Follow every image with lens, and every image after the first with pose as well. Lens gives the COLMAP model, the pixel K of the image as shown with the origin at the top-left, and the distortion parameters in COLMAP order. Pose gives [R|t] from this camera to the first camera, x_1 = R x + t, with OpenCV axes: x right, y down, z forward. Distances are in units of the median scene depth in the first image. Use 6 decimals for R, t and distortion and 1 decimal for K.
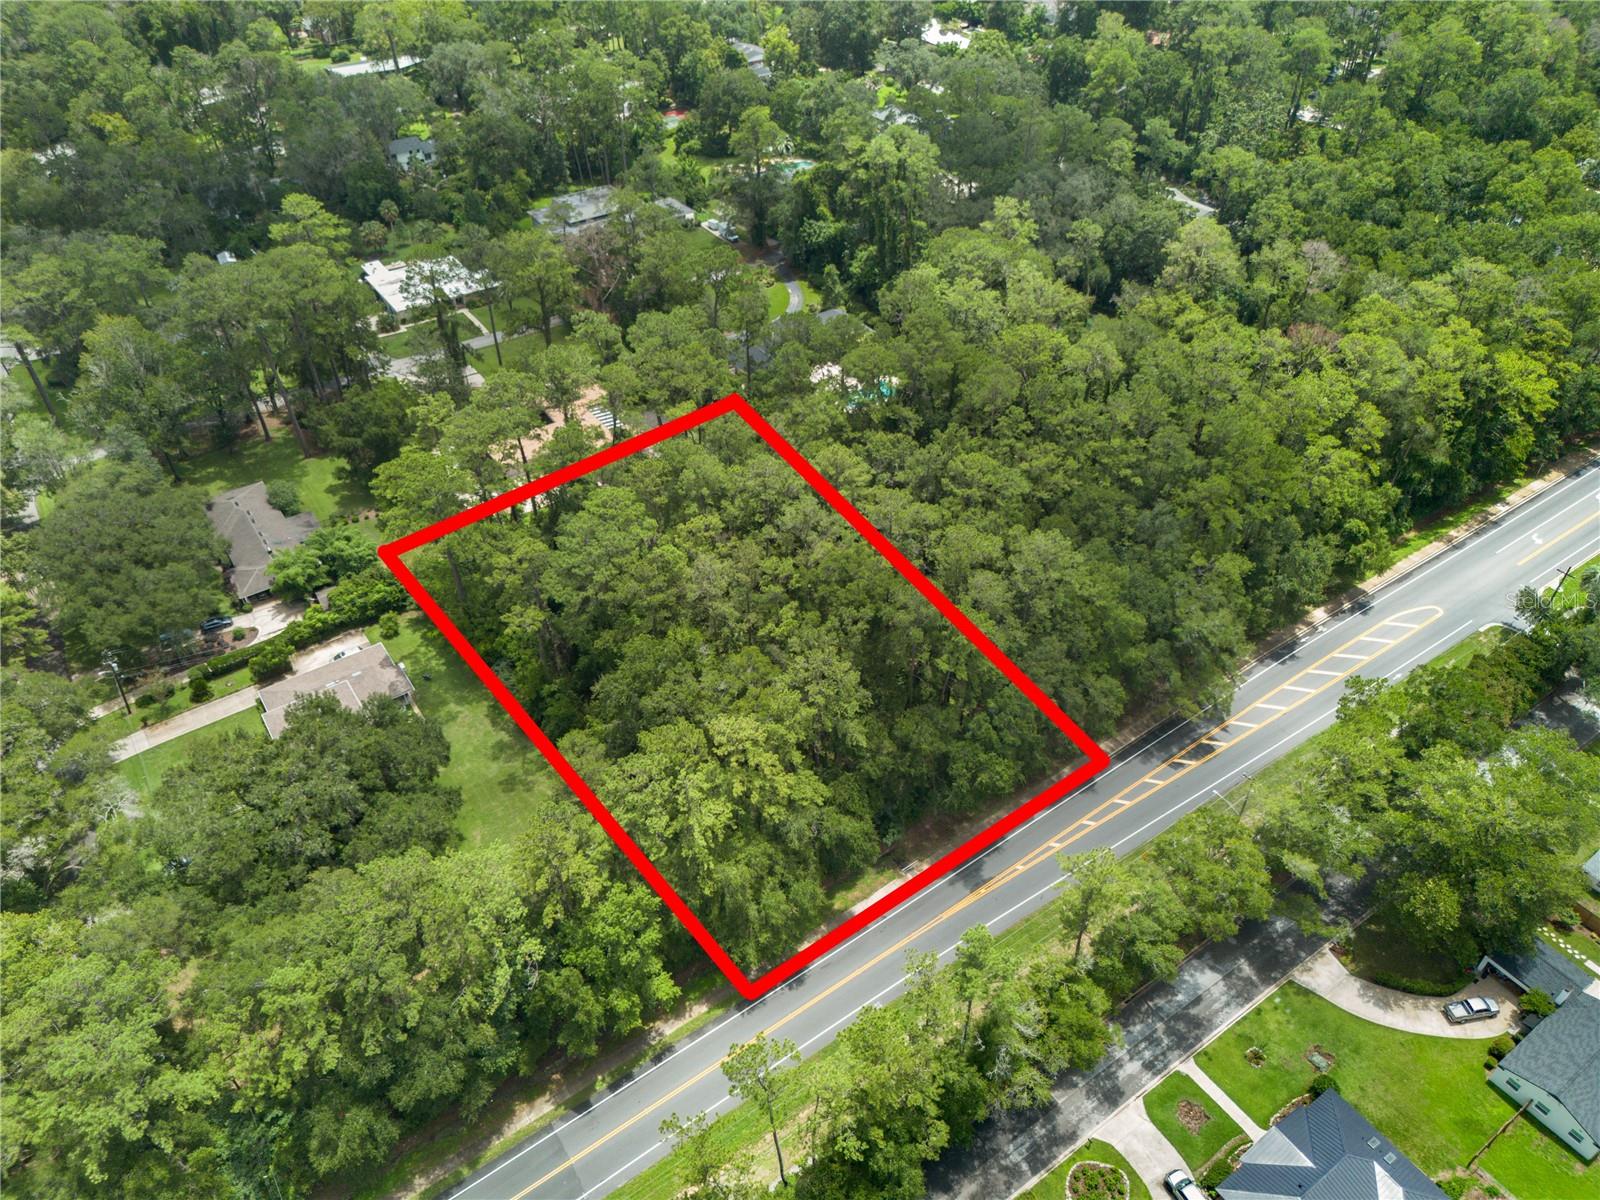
lens RADIAL K [[1124.7, 0, 803.4], [0, 1124.7, 600.9], [0, 0, 1]] dist [0.025479, -0.019879]
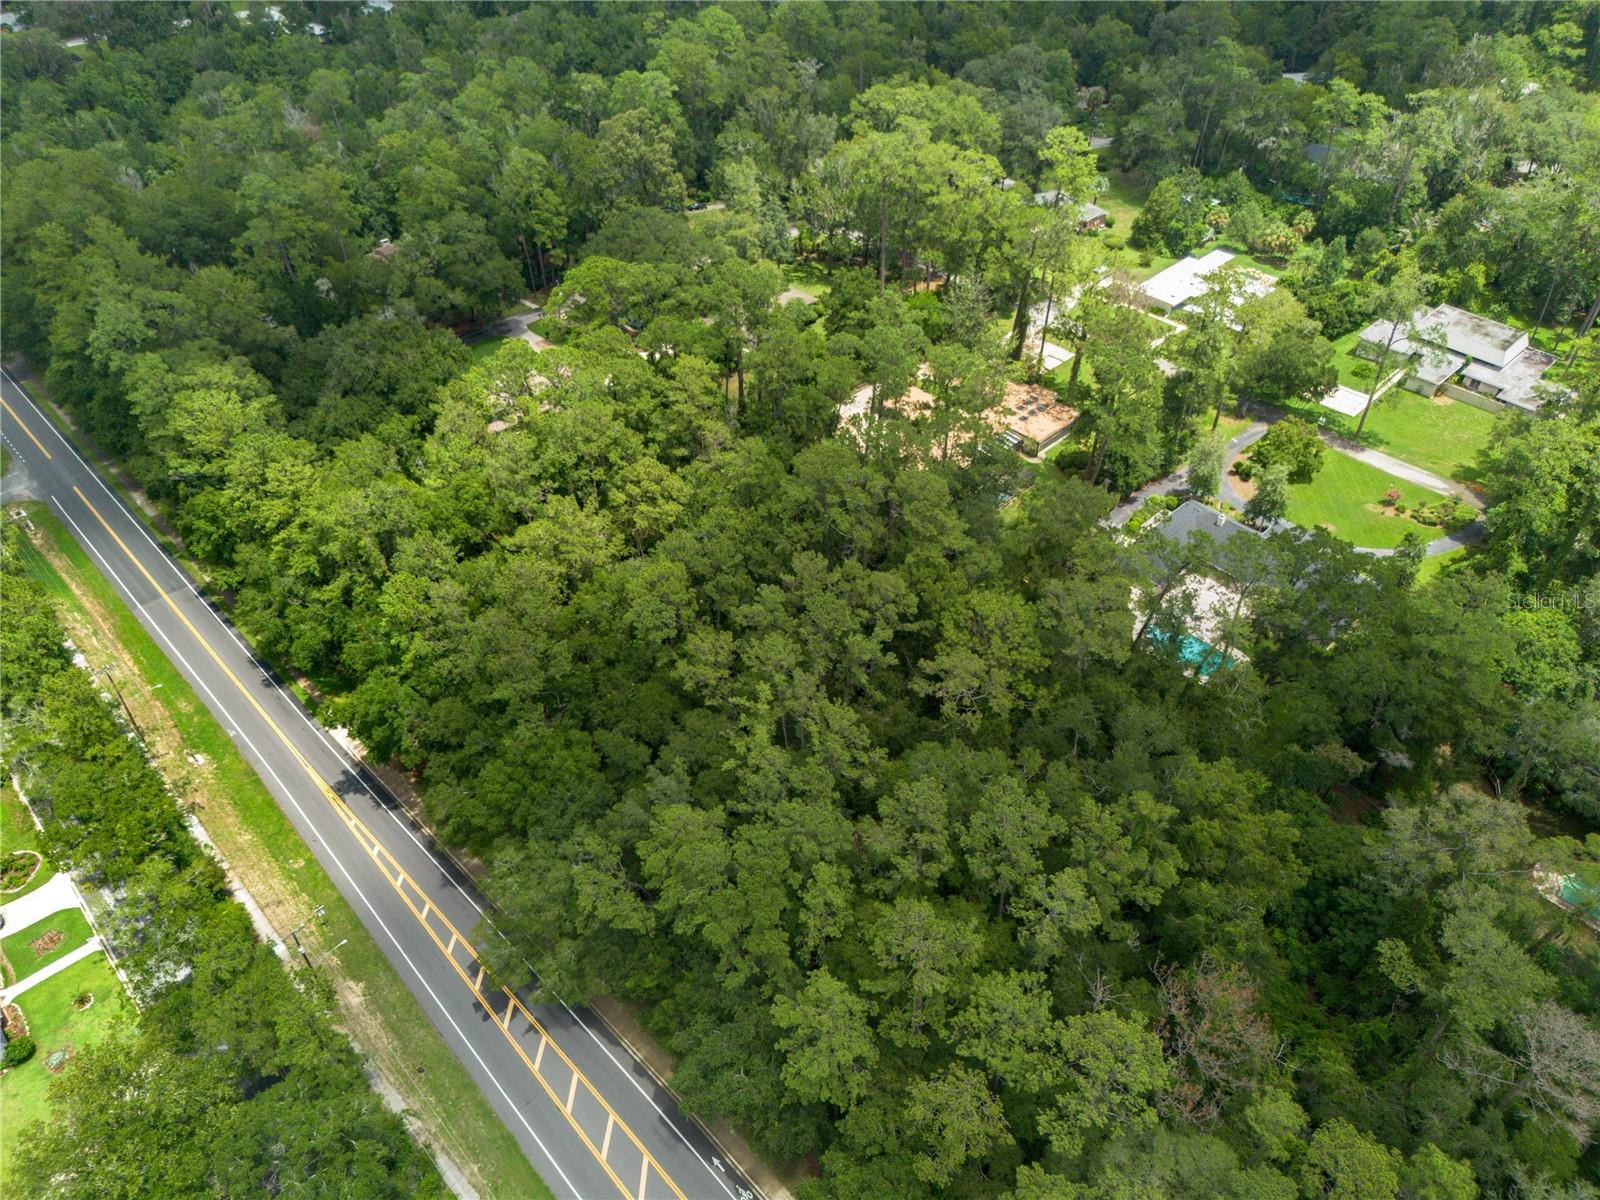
lens RADIAL K [[1124.7, 0, 799.8], [0, 1124.7, 600.9], [0, 0, 1]] dist [0.025479, -0.019879]
pose [[0.161675, 0.673360, -0.721420, 0.728698], [-0.633963, 0.631105, 0.446987, -0.511422], [0.756275, 0.385087, 0.528919, 0.583905]]
